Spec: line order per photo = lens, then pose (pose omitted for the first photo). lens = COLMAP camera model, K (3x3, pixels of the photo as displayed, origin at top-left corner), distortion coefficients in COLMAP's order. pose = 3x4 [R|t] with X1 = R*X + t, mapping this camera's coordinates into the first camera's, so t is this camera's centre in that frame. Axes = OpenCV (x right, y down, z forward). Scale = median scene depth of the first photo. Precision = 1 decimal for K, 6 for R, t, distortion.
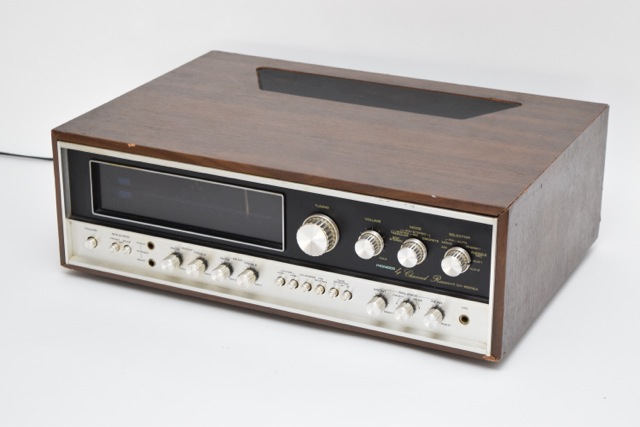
lens RADIAL K [[1452.9, 0, 320.0], [0, 1452.9, 213.5], [0, 0, 1]] dist [0.070755, 0.465702]
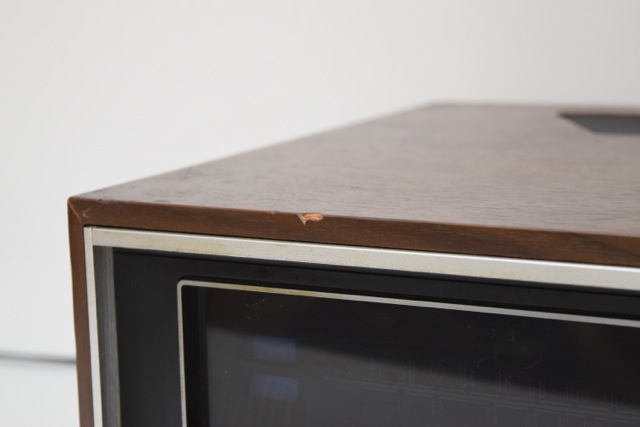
lens RADIAL K [[1452.9, 0, 320.0], [0, 1452.9, 213.5], [0, 0, 1]] dist [0.070755, 0.465702]
pose [[0.999265, -0.023381, -0.030369, -0.116960], [0.016623, 0.978352, -0.206279, 0.018466], [0.034535, 0.205623, 0.978022, 0.680735]]
